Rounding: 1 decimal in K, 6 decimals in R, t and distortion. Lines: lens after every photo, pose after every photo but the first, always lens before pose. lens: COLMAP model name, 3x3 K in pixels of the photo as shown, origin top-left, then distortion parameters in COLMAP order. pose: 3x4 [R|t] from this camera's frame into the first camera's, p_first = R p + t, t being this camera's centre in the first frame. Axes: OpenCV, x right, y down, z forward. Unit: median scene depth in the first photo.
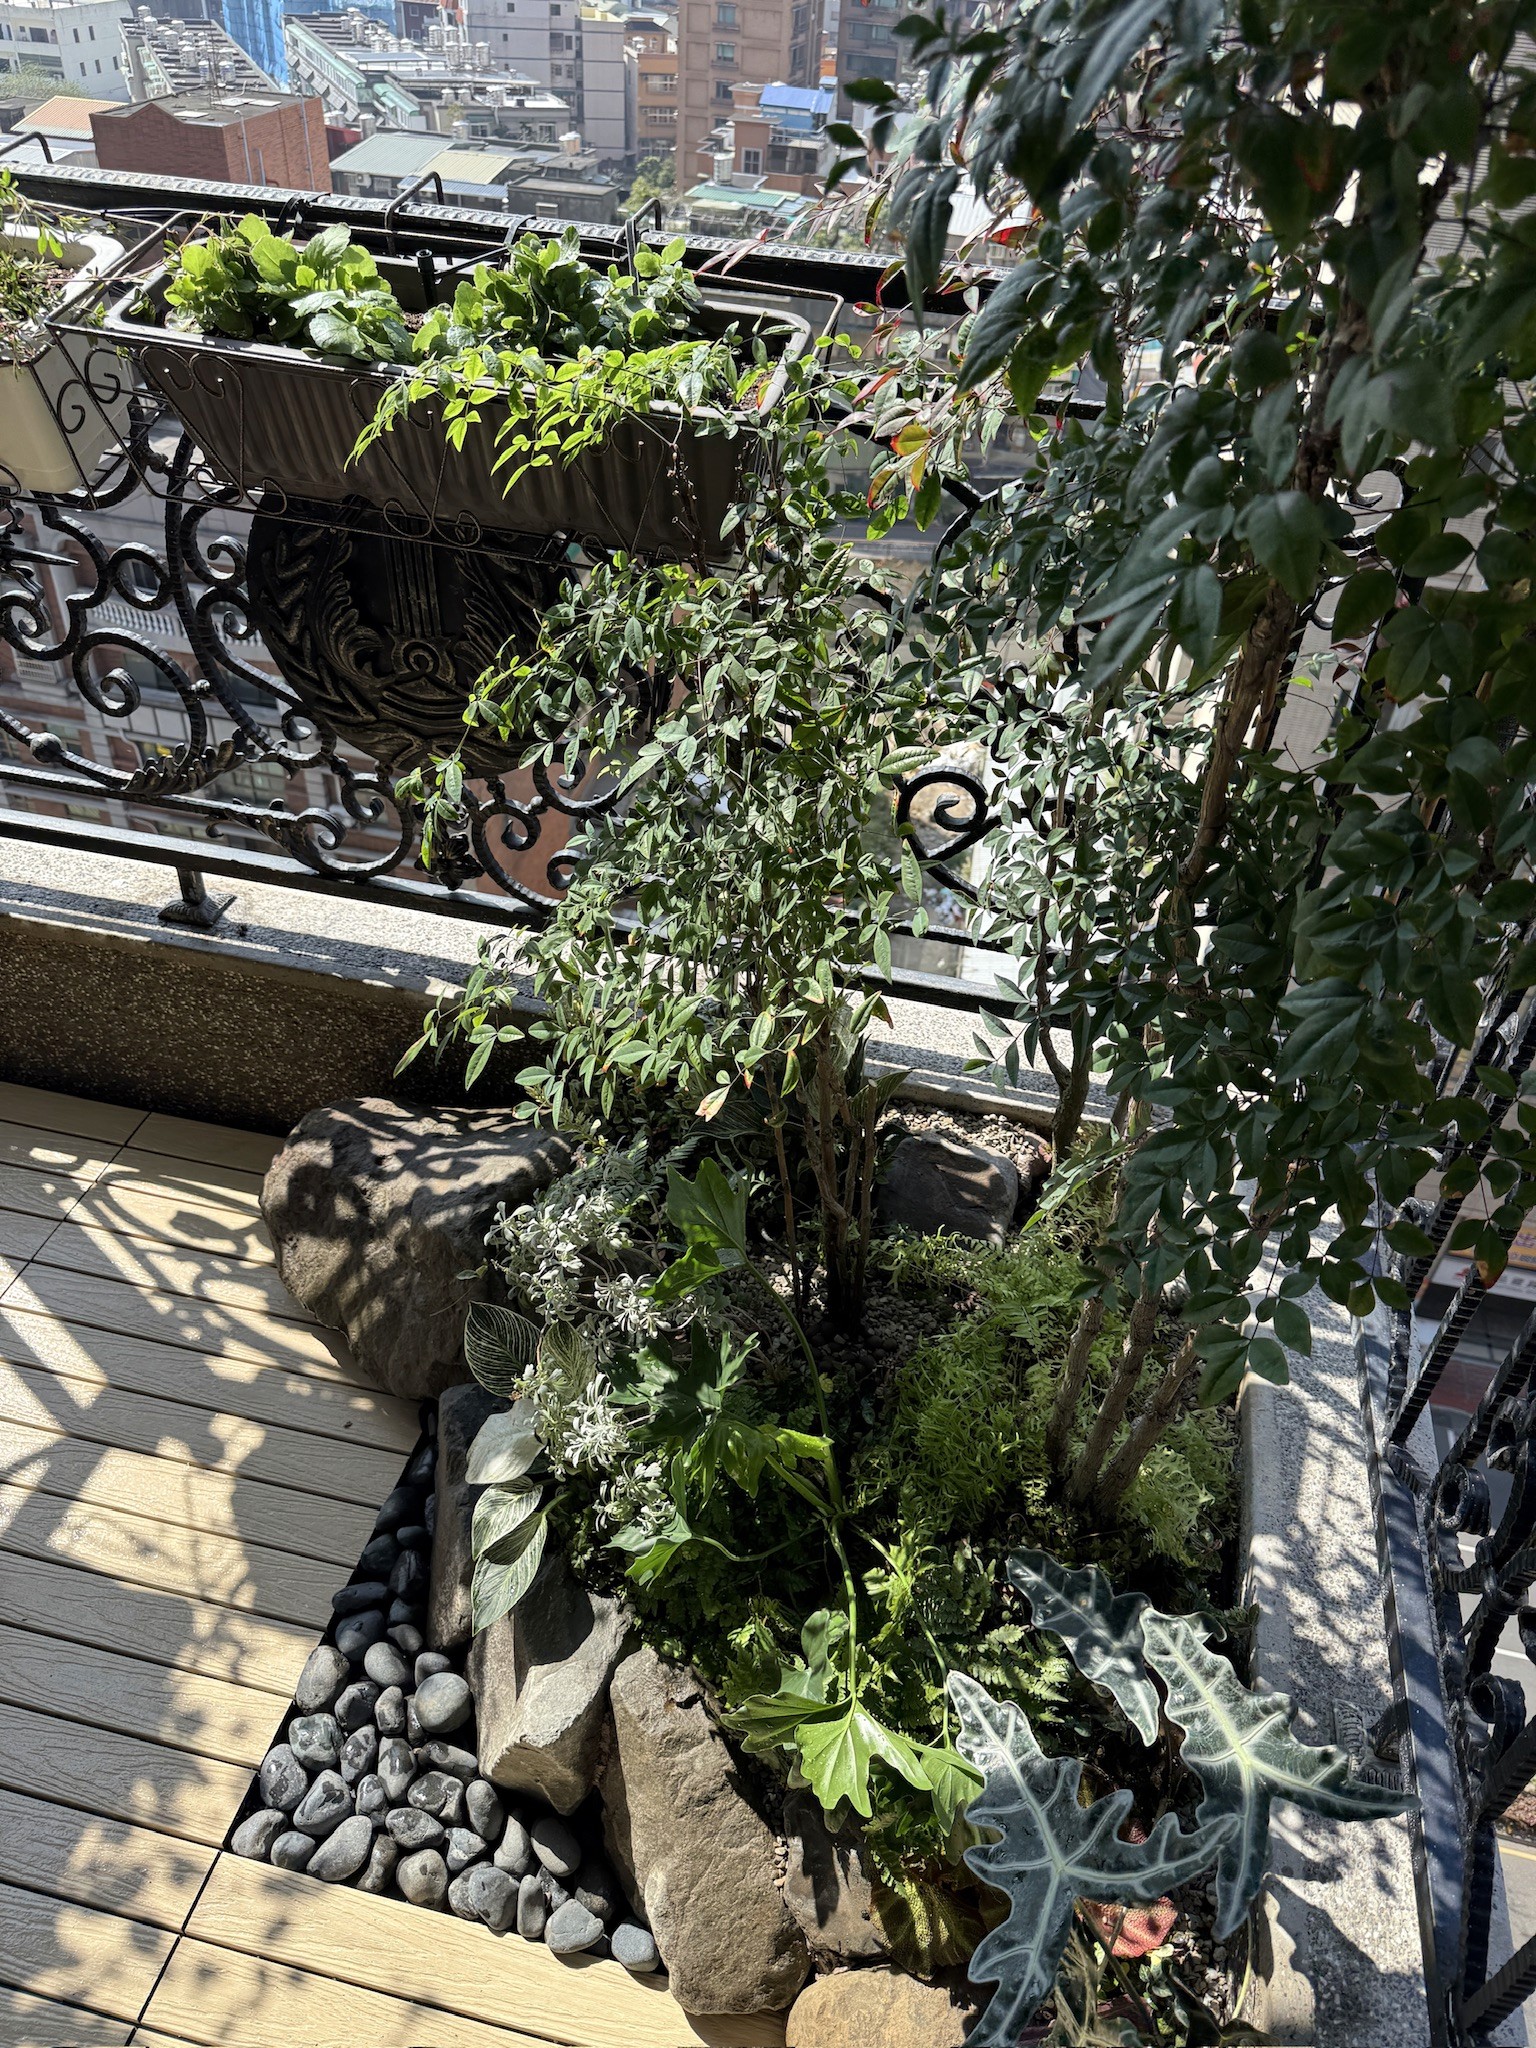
lens RADIAL K [[1404.1, 0, 813.2], [0, 1404.1, 1027.3], [0, 0, 1]] dist [0.029252, -0.009171]
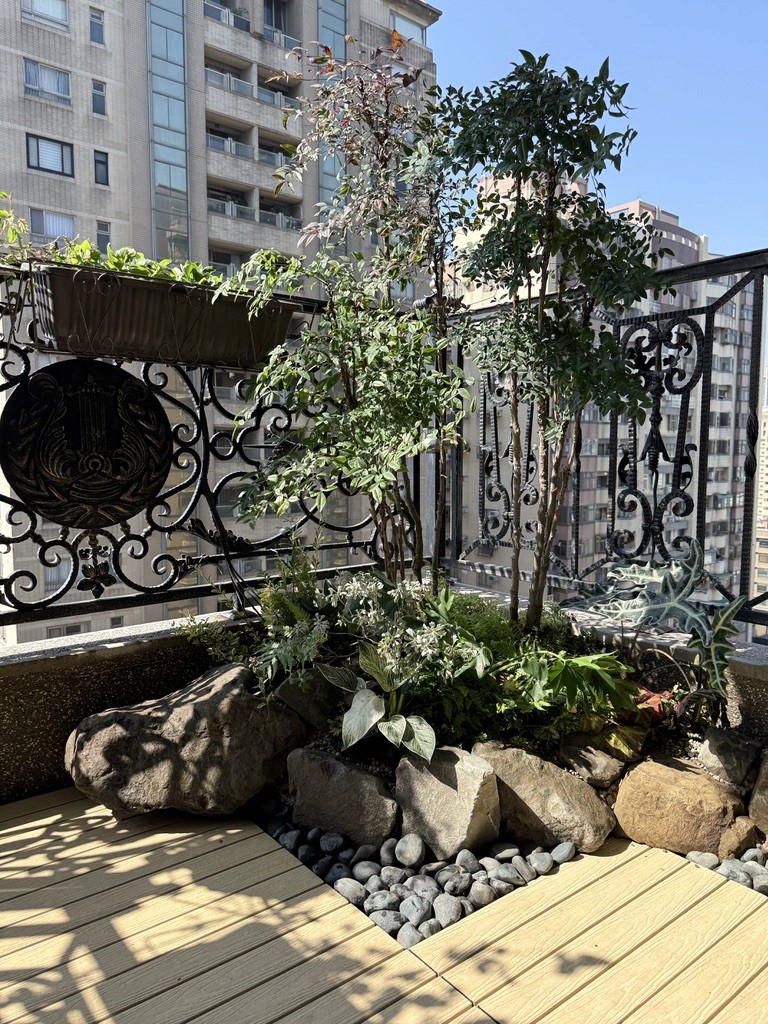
lens RADIAL K [[702.0, 0, 382.2], [0, 702.0, 516.6], [0, 0, 1]] dist [0.029252, -0.009171]
pose [[0.645819, -0.158634, 0.746829, -0.788827], [0.519282, 0.808347, -0.277347, 0.308855], [-0.559700, 0.566931, 0.604422, 0.177280]]
